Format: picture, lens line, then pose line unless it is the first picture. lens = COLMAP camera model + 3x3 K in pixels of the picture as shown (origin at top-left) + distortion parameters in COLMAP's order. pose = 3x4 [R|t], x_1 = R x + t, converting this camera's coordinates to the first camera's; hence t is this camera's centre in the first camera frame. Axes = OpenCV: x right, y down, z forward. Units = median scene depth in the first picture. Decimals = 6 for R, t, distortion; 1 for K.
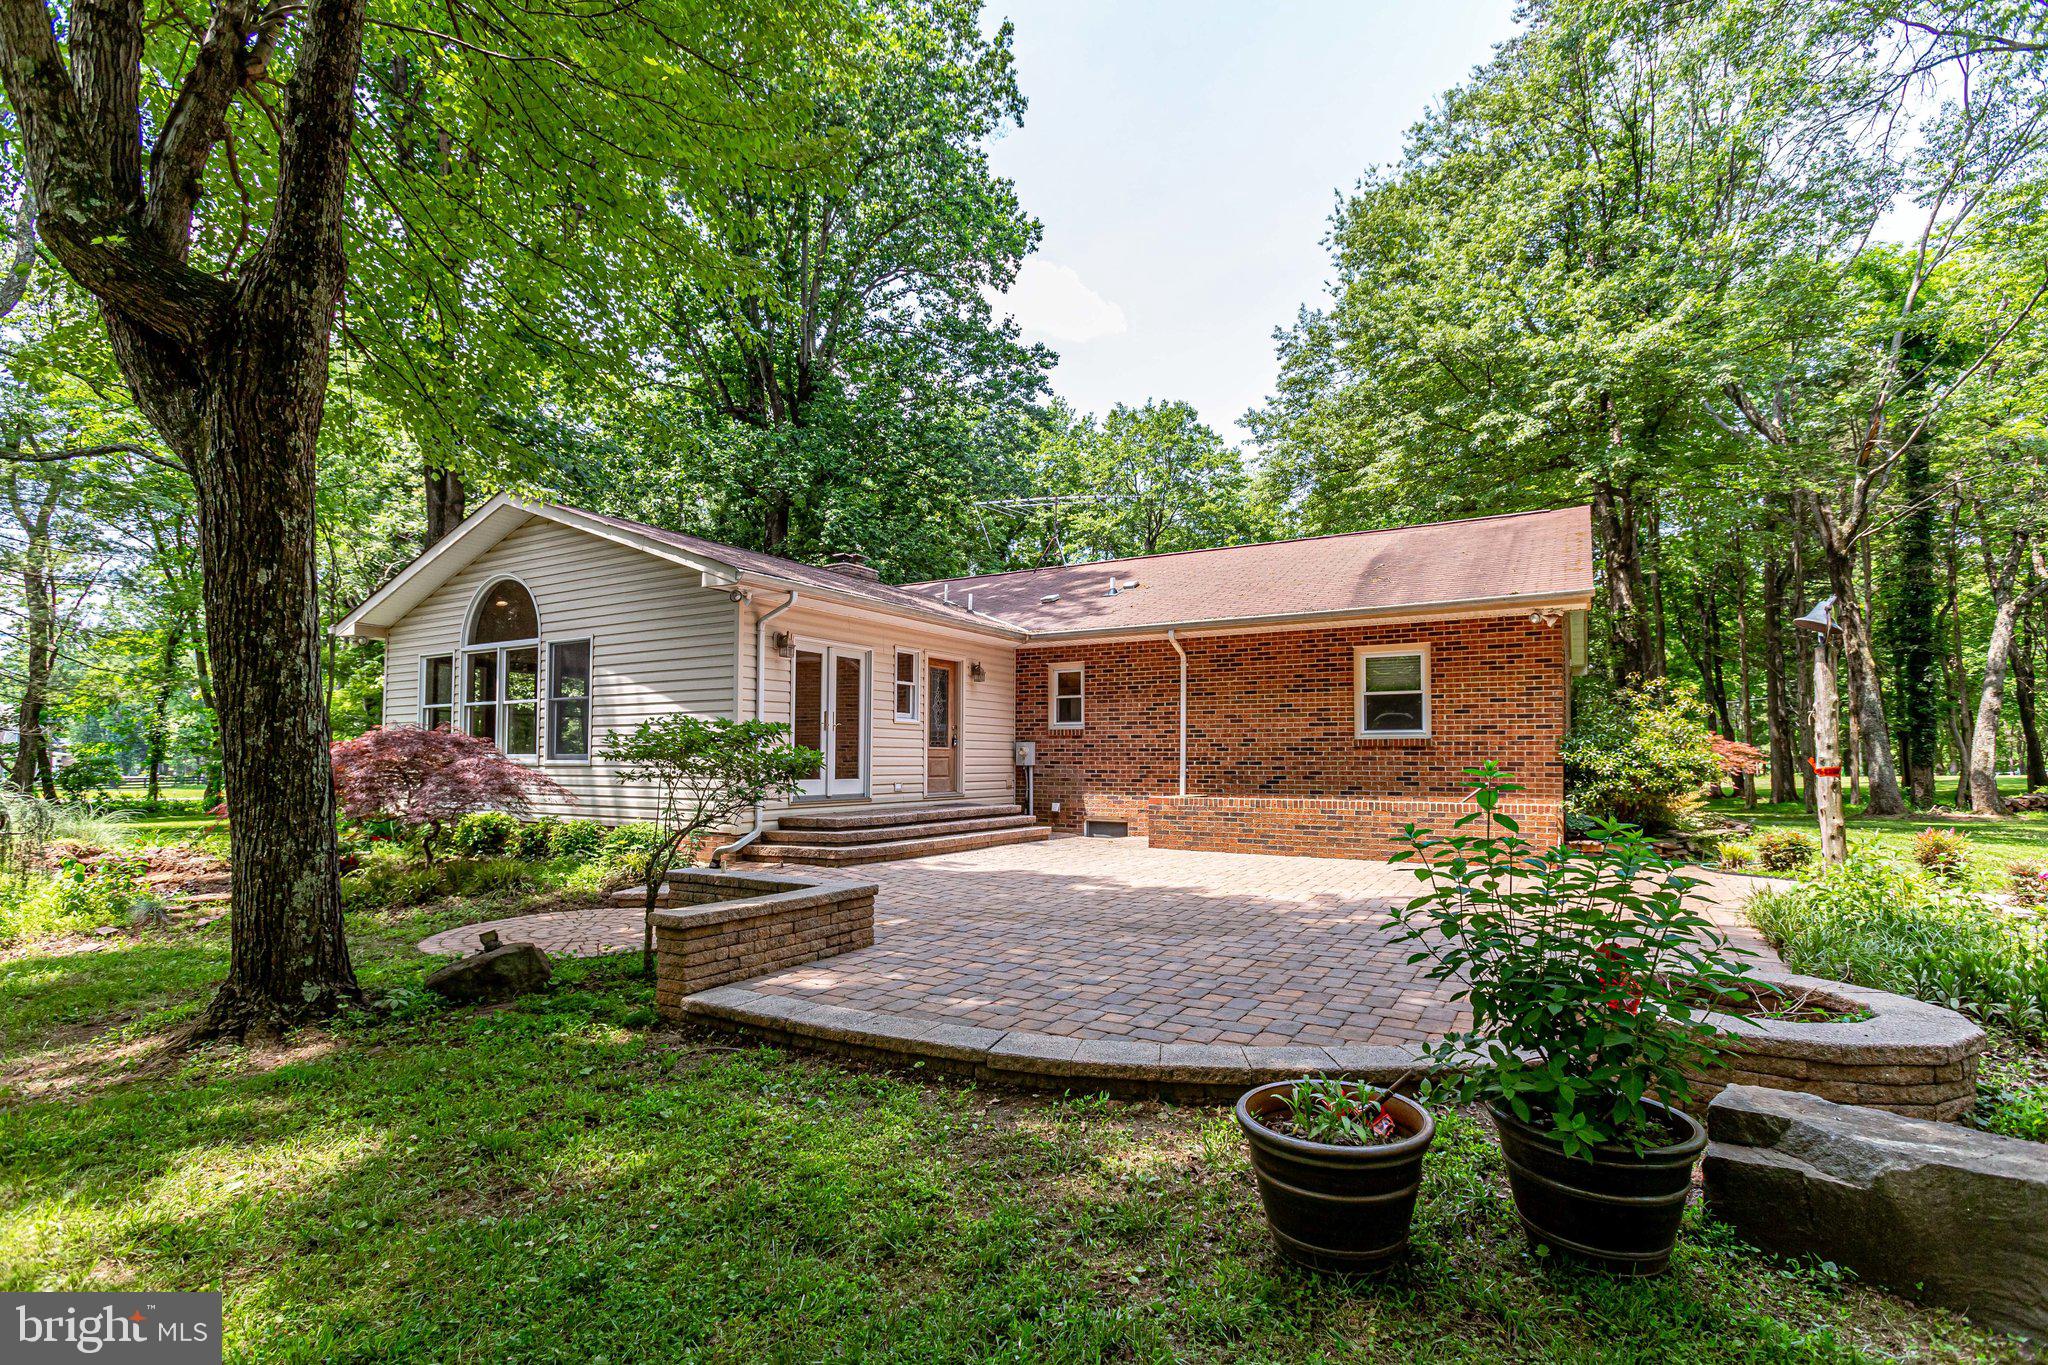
lens RADIAL K [[945.2, 0, 1033.7], [0, 945.2, 736.6], [0, 0, 1]] dist [-0.014897, -0.000012]
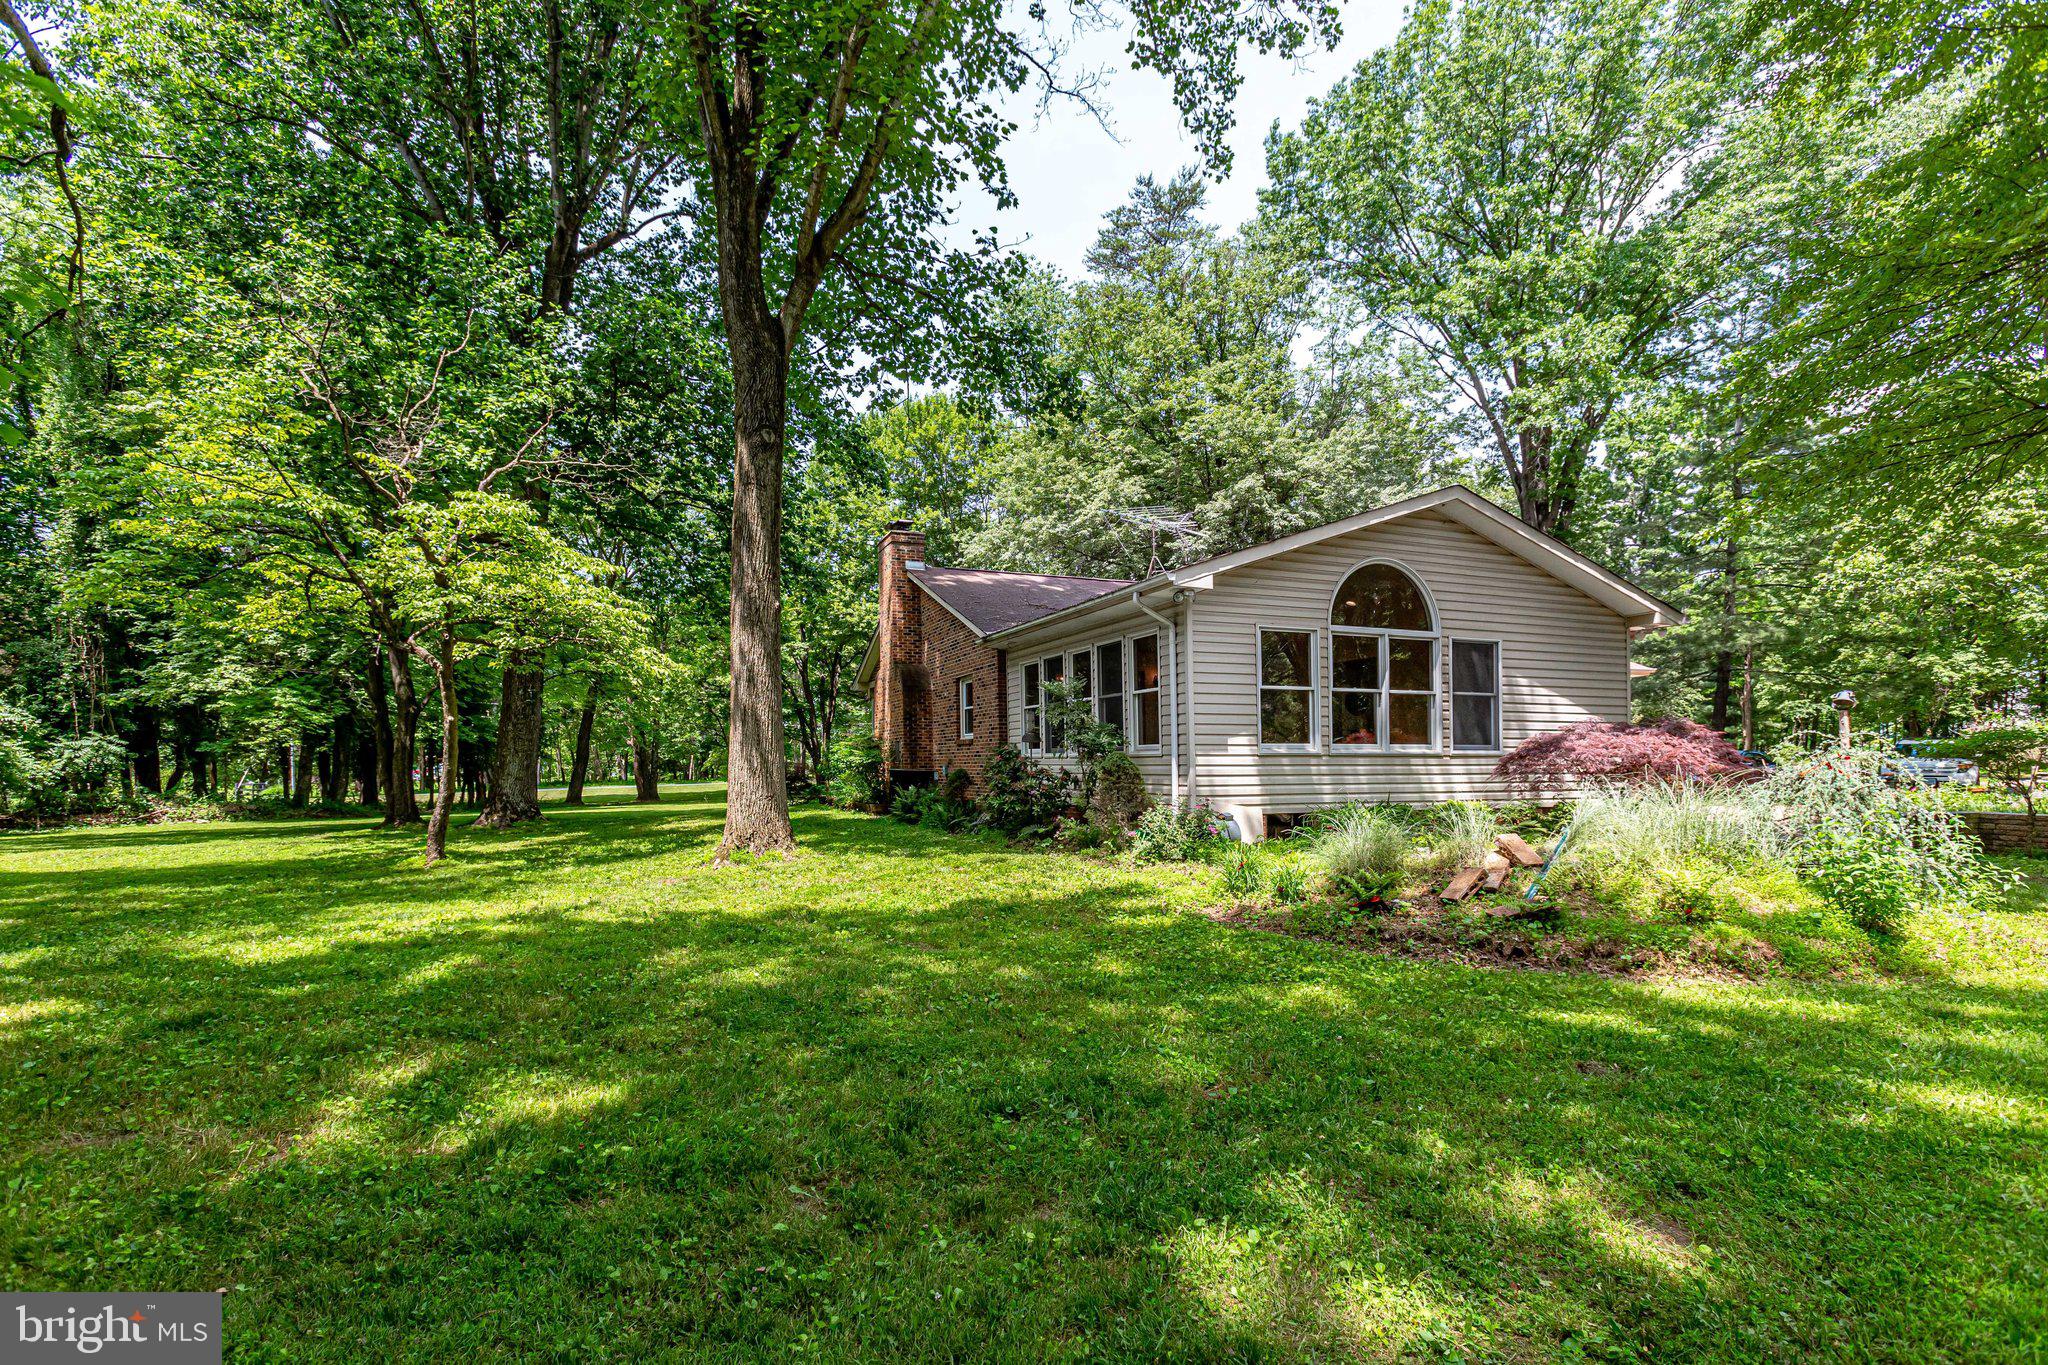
lens RADIAL K [[945.2, 0, 1033.7], [0, 945.2, 736.6], [0, 0, 1]] dist [-0.014897, -0.000012]
pose [[0.619756, 0.018645, 0.784573, -1.477980], [-0.019192, 0.999779, -0.008599, 0.024718], [-0.784560, -0.009729, 0.619977, 0.650482]]
